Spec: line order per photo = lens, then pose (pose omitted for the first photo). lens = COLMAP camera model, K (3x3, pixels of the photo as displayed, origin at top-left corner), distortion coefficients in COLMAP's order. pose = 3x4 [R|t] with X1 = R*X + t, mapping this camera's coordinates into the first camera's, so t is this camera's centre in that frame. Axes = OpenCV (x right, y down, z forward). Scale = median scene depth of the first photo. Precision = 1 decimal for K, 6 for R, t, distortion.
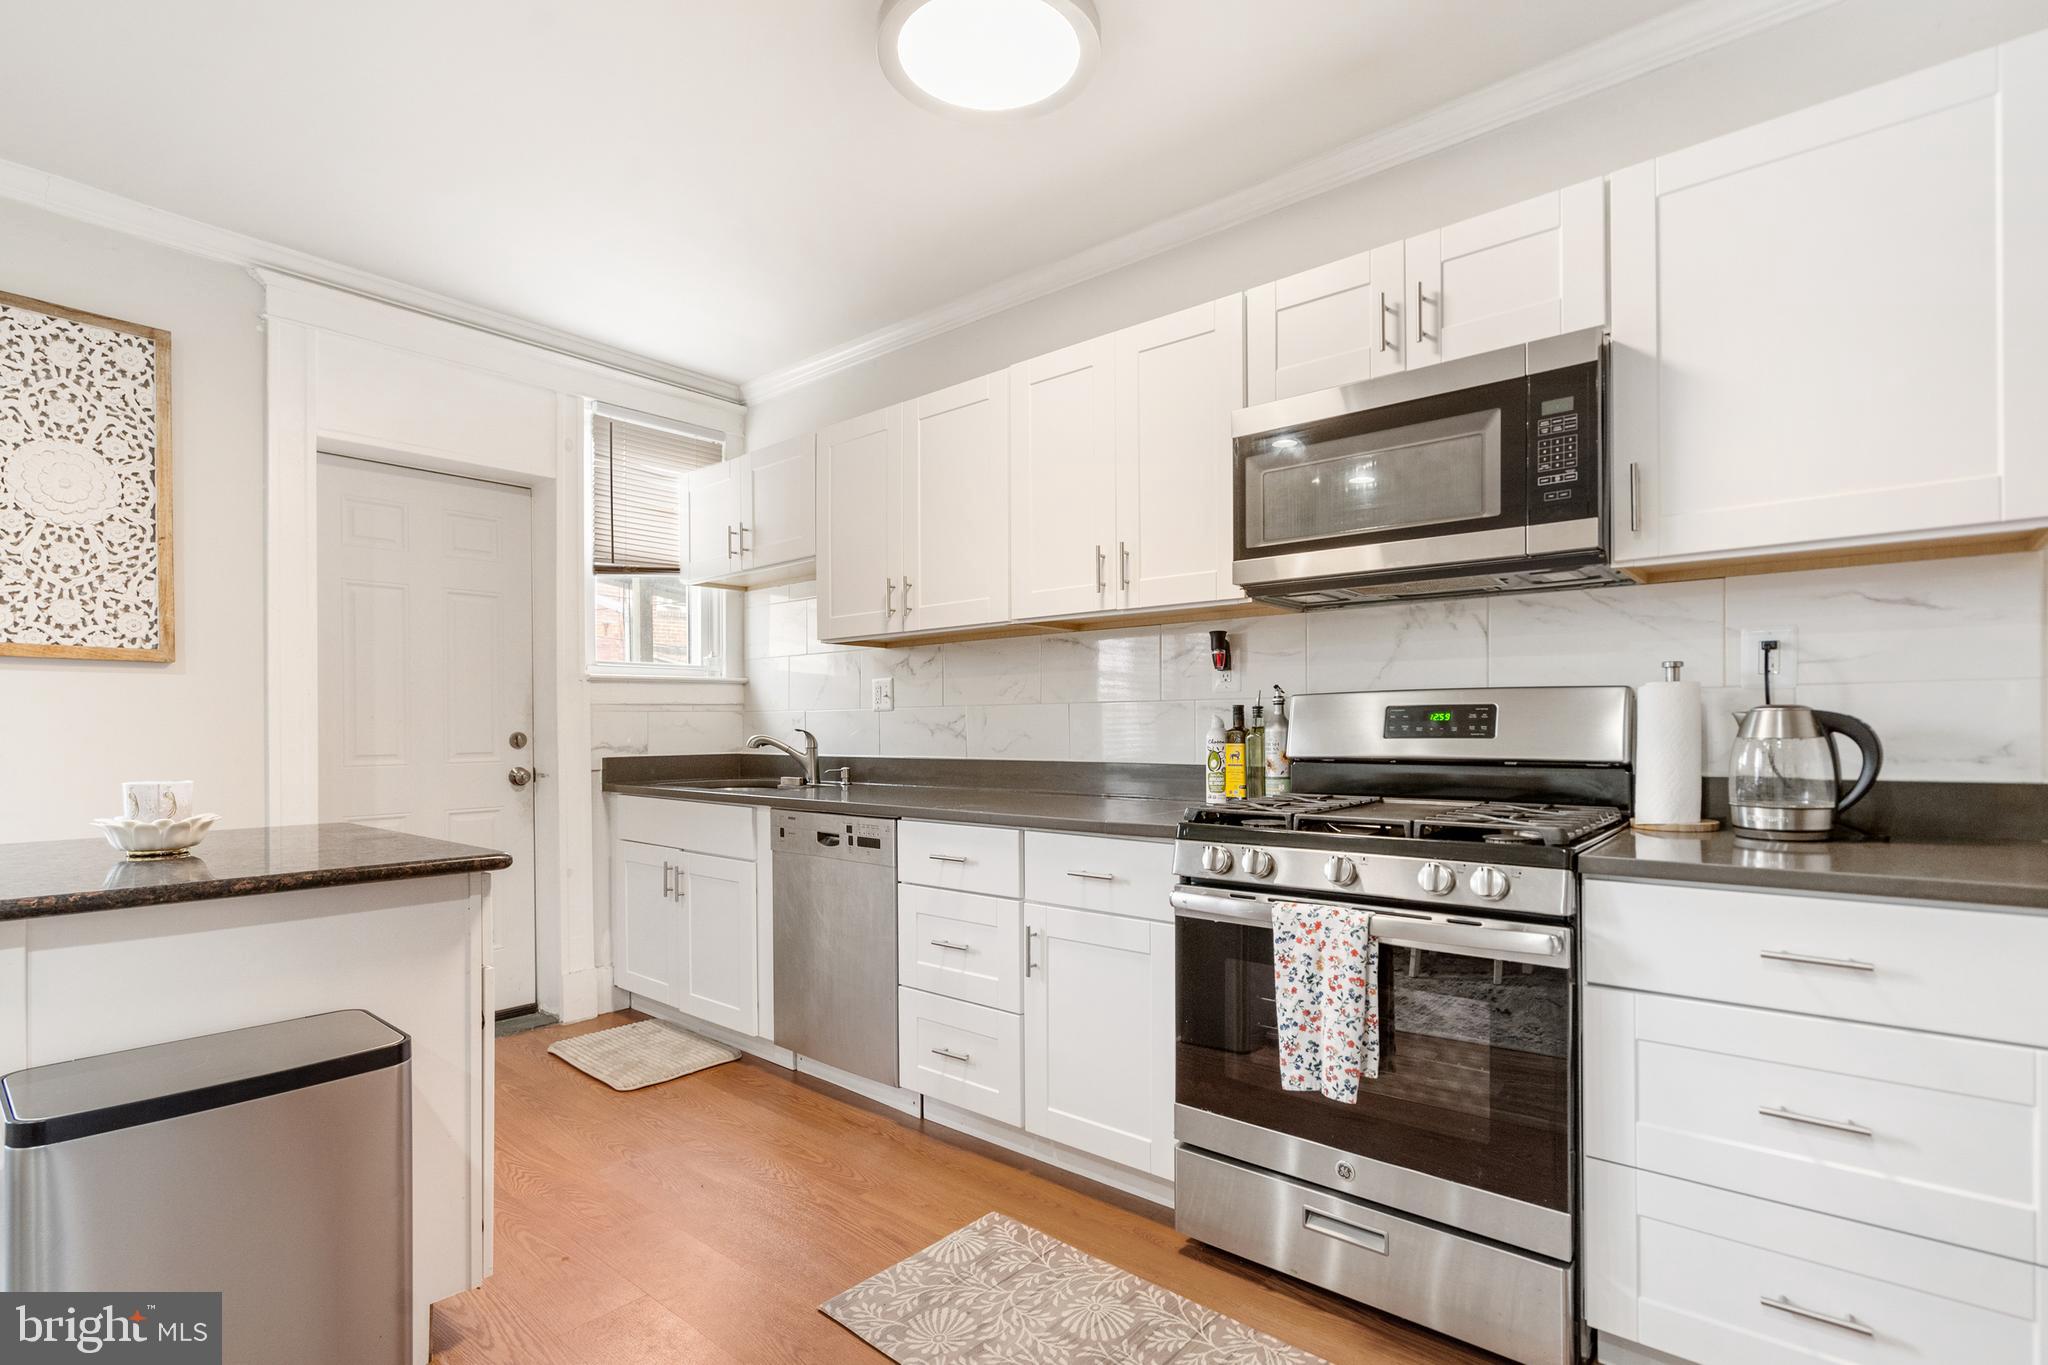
lens RADIAL K [[973.4, 0, 1018.7], [0, 973.4, 729.6], [0, 0, 1]] dist [-0.000805, -0.000639]
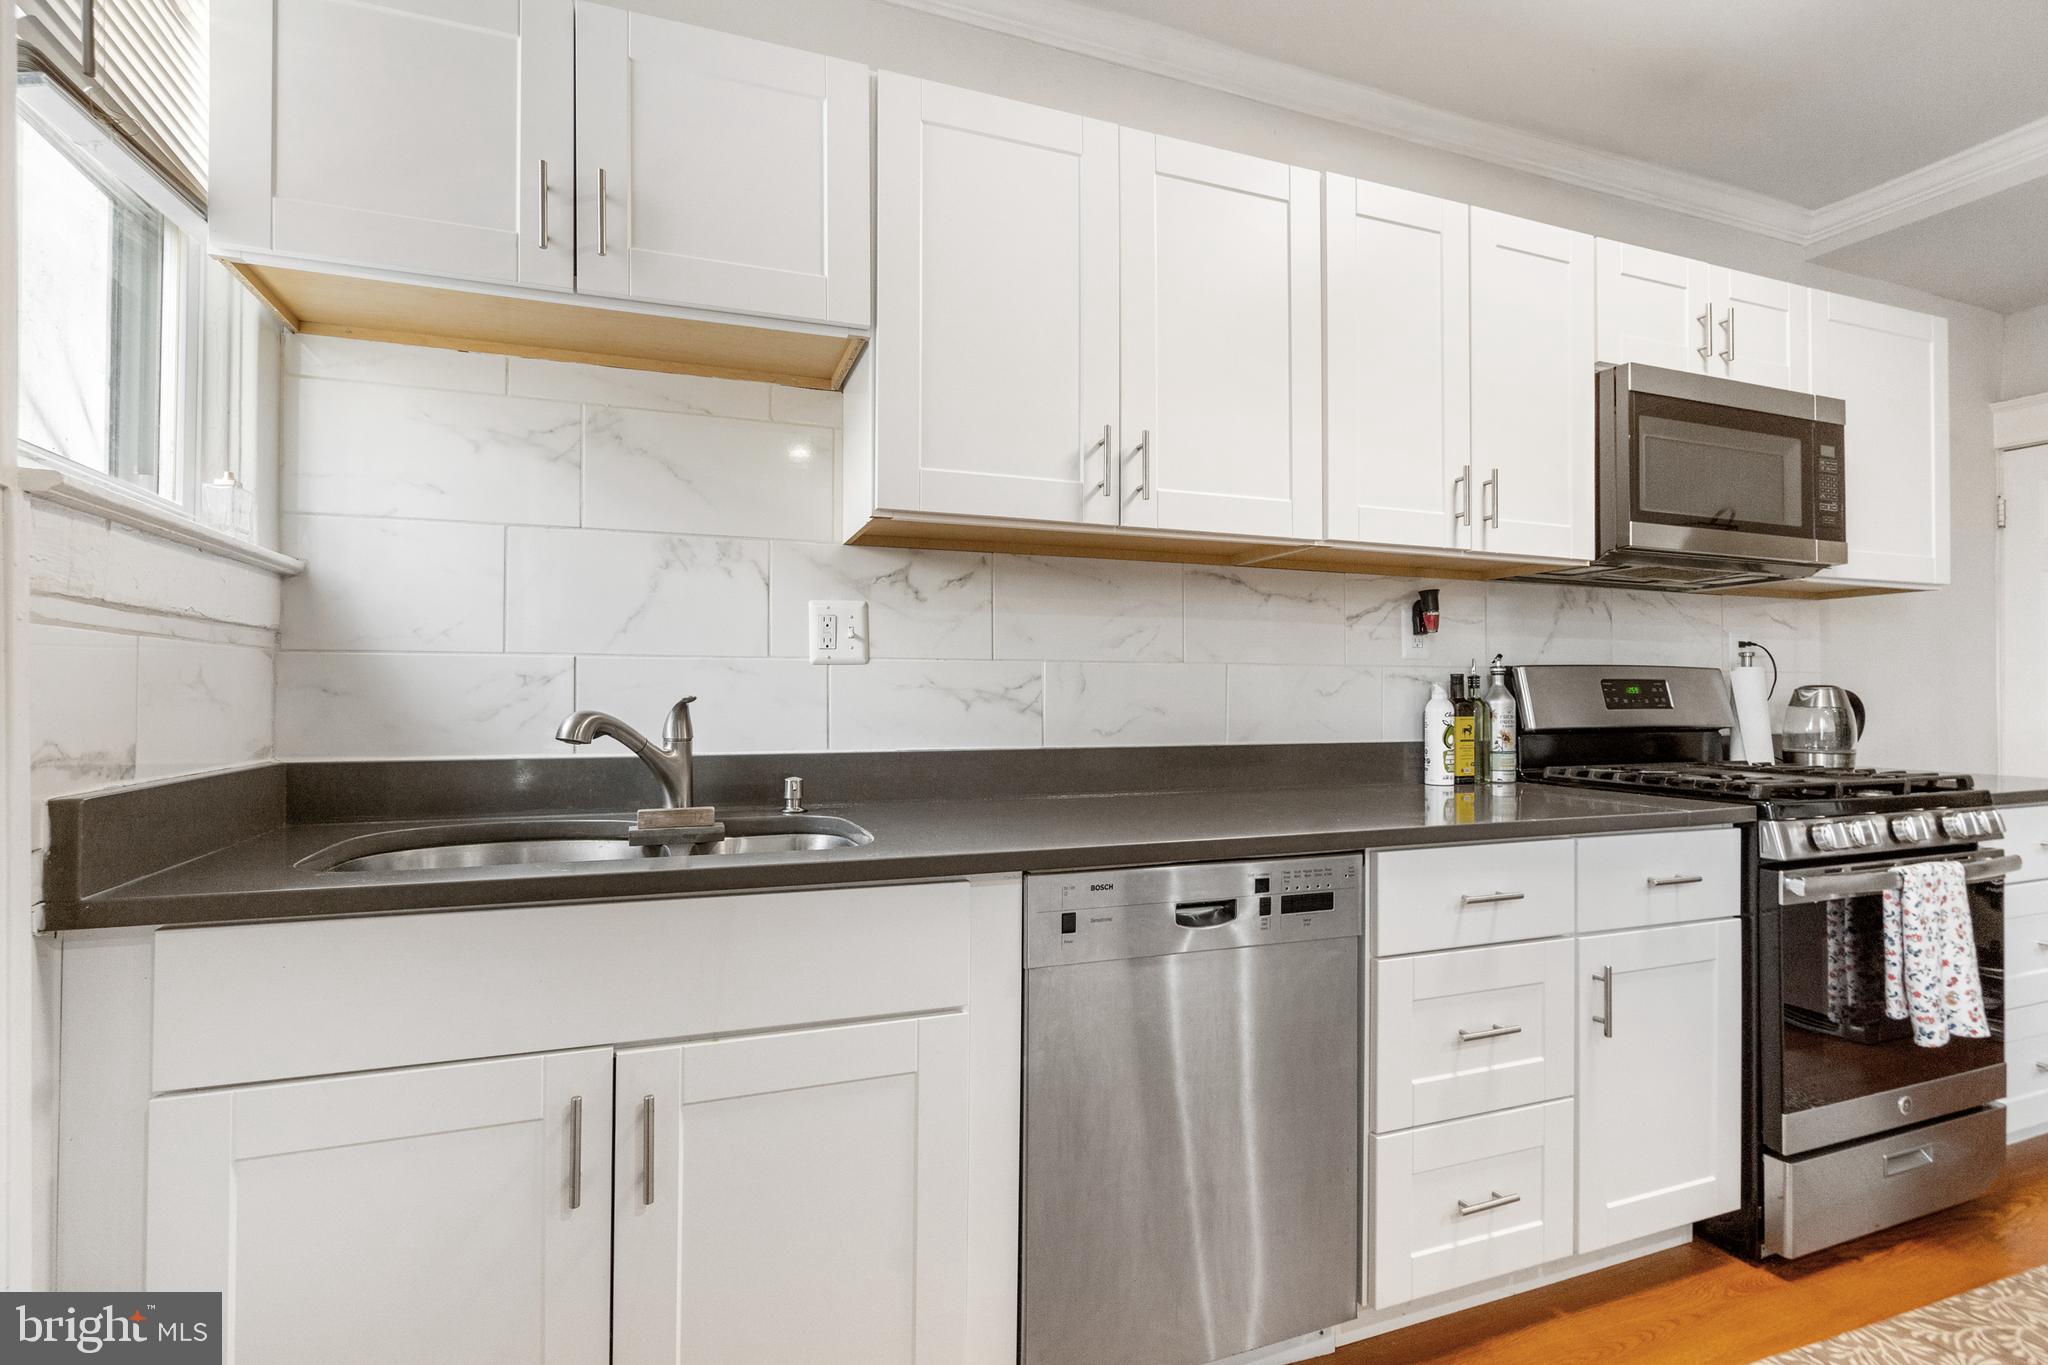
lens RADIAL K [[966.7, 0, 1024.0], [0, 966.7, 682.5], [0, 0, 1]] dist [0.000076, -0.000419]
pose [[0.480899, 0.021310, 0.876517, -0.750175], [-0.000881, 0.999716, -0.023822, 0.004541], [-0.876775, 0.010684, 0.480781, 0.917008]]
